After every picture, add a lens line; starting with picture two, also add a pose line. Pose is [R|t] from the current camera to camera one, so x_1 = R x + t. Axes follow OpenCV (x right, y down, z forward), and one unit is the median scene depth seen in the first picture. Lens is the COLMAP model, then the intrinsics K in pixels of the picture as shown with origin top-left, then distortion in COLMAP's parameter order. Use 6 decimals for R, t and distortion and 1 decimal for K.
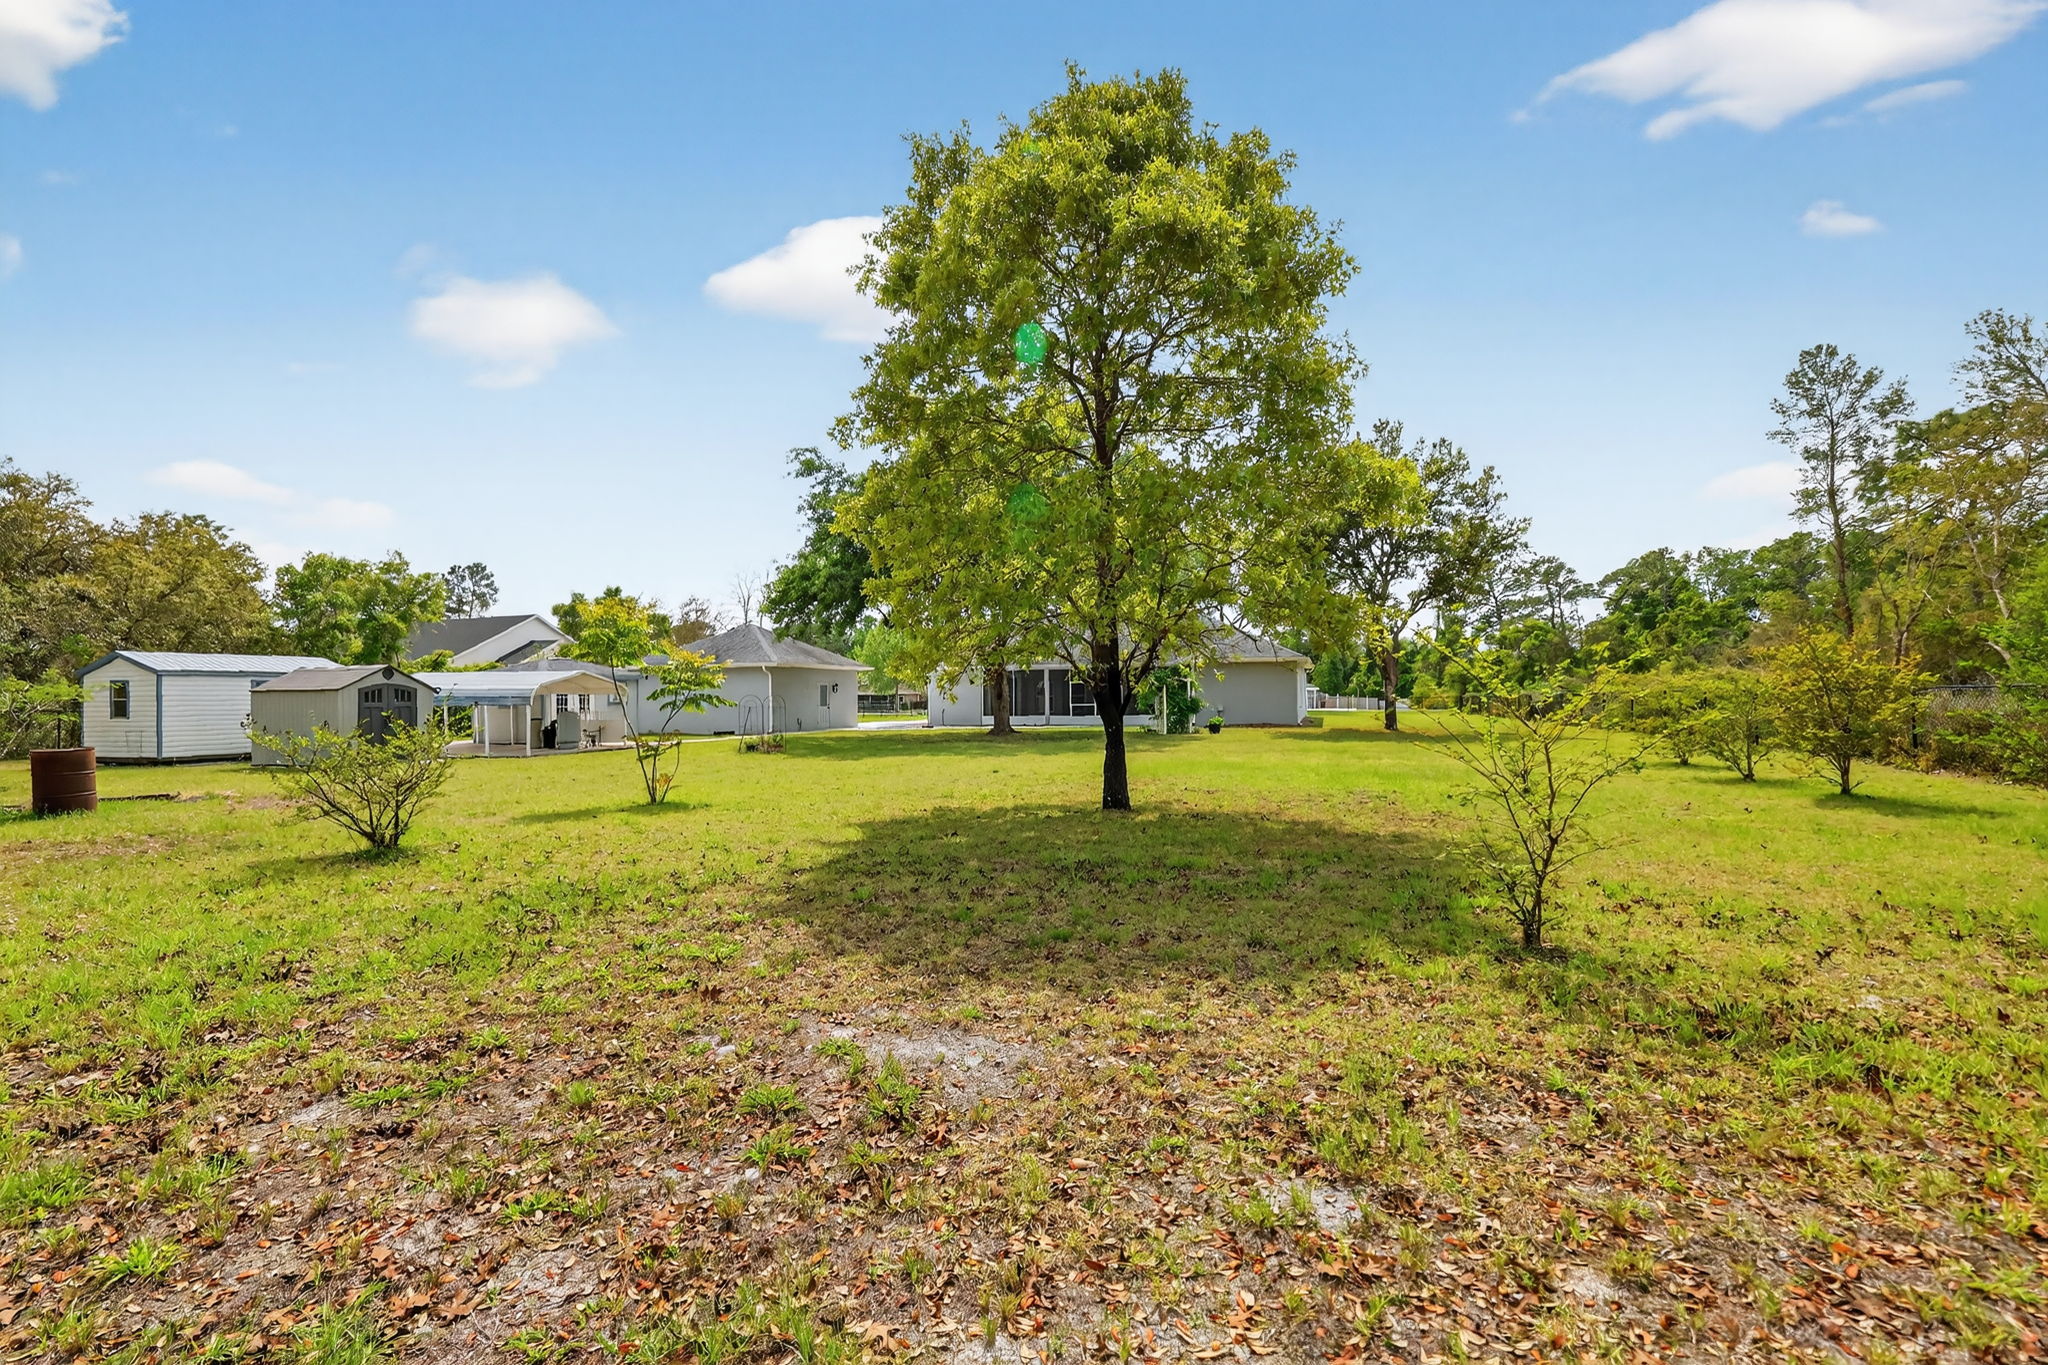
lens RADIAL K [[913.4, 0, 1018.1], [0, 913.4, 697.5], [0, 0, 1]] dist [0.002961, -0.000121]
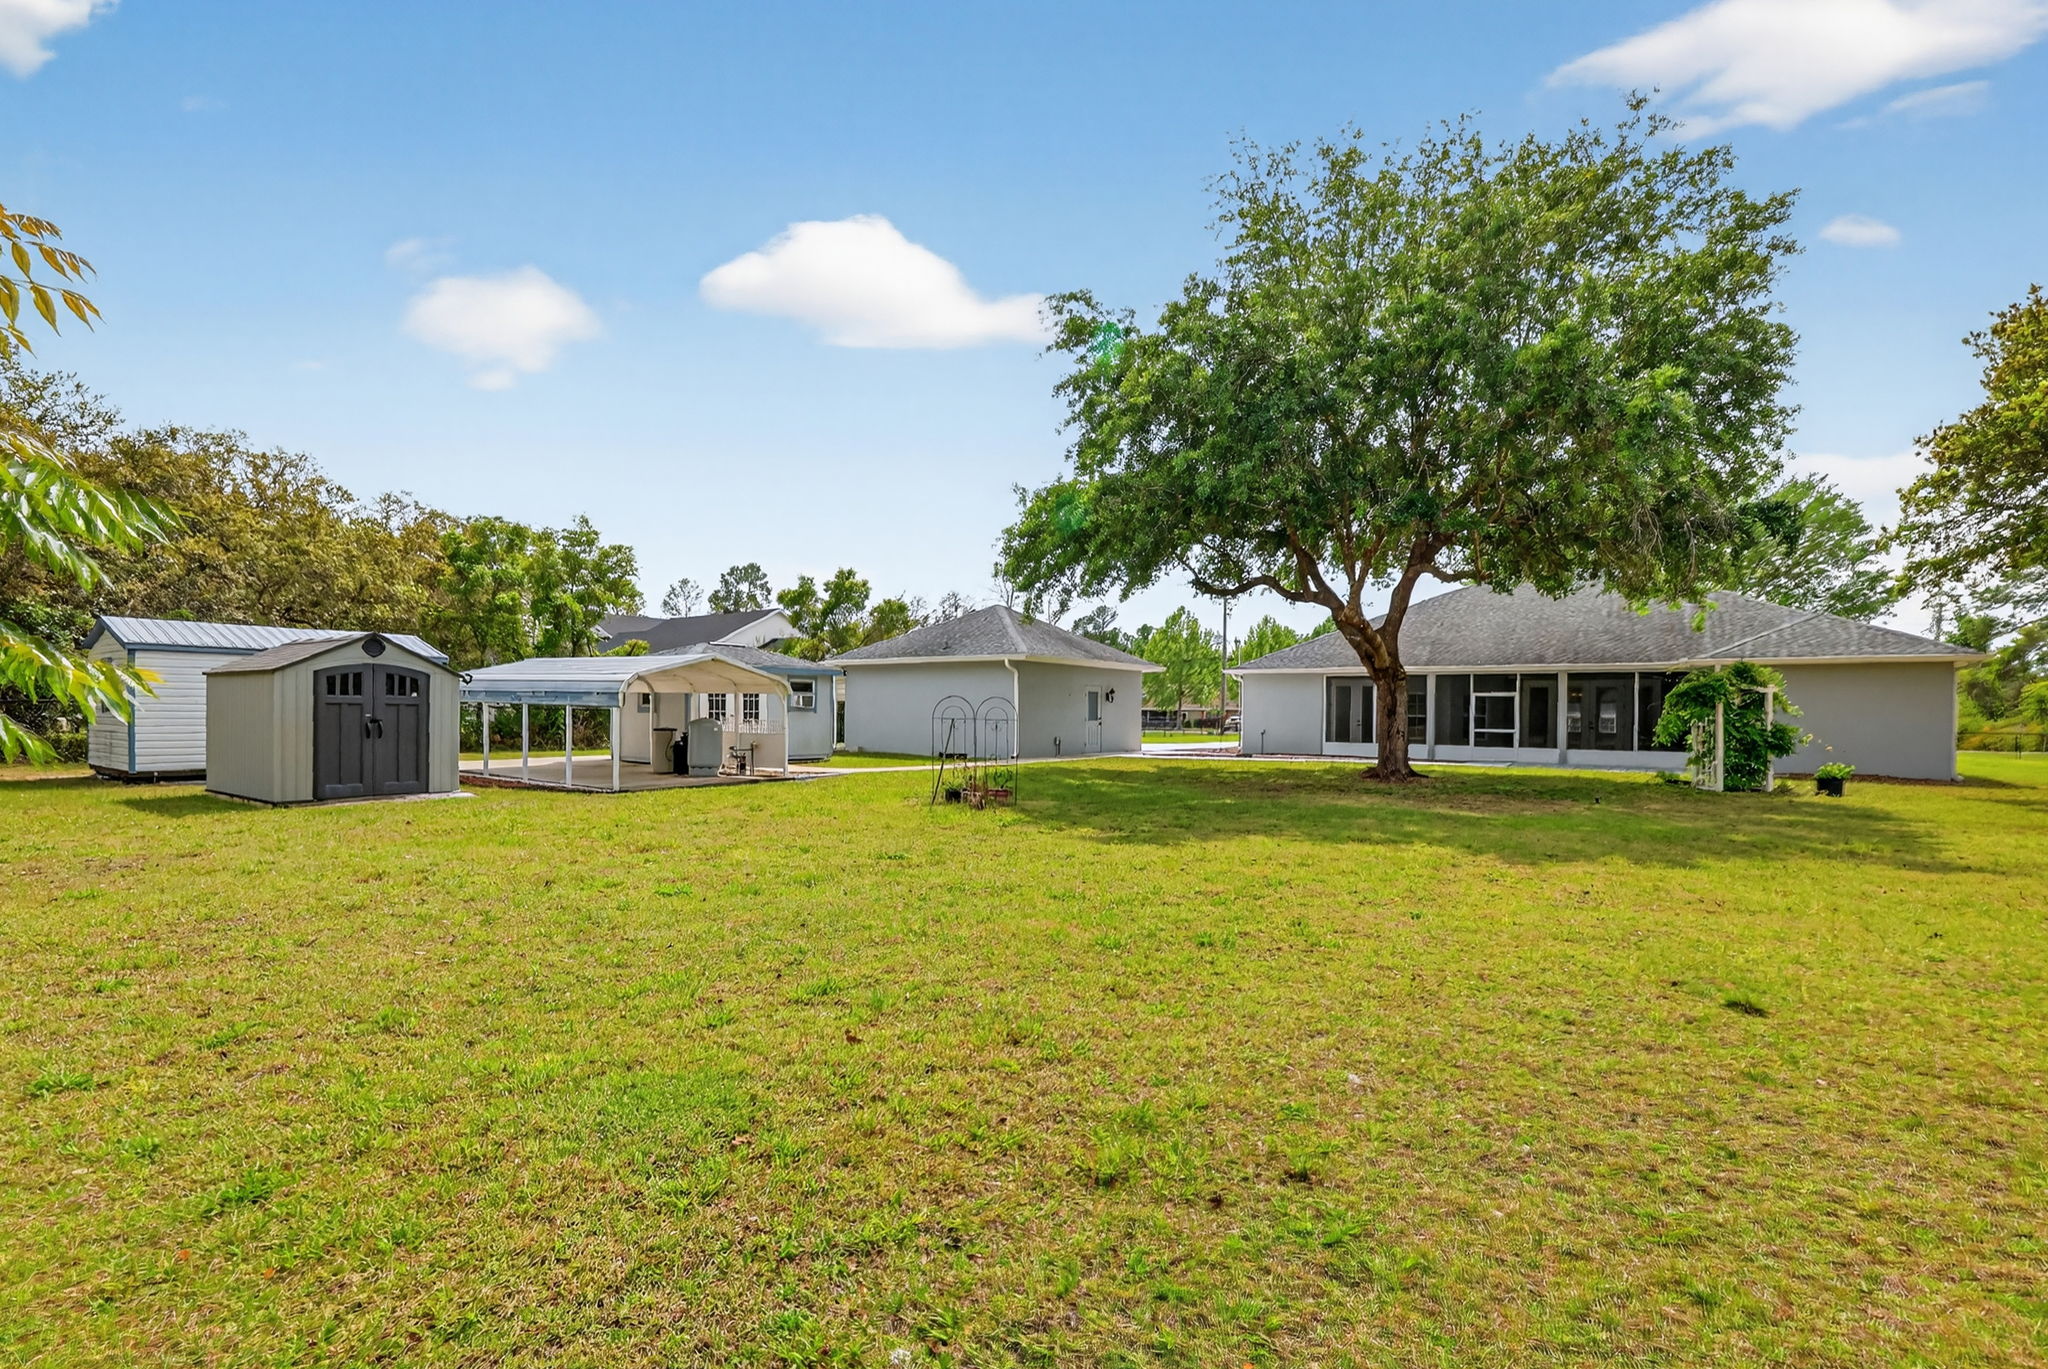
lens RADIAL K [[913.4, 0, 1018.1], [0, 913.4, 699.5], [0, 0, 1]] dist [0.002961, -0.000121]
pose [[0.955760, 0.019861, -0.293478, -0.072982], [-0.024603, 0.999619, -0.012475, 0.003309], [0.293118, 0.019143, 0.955885, 0.364770]]
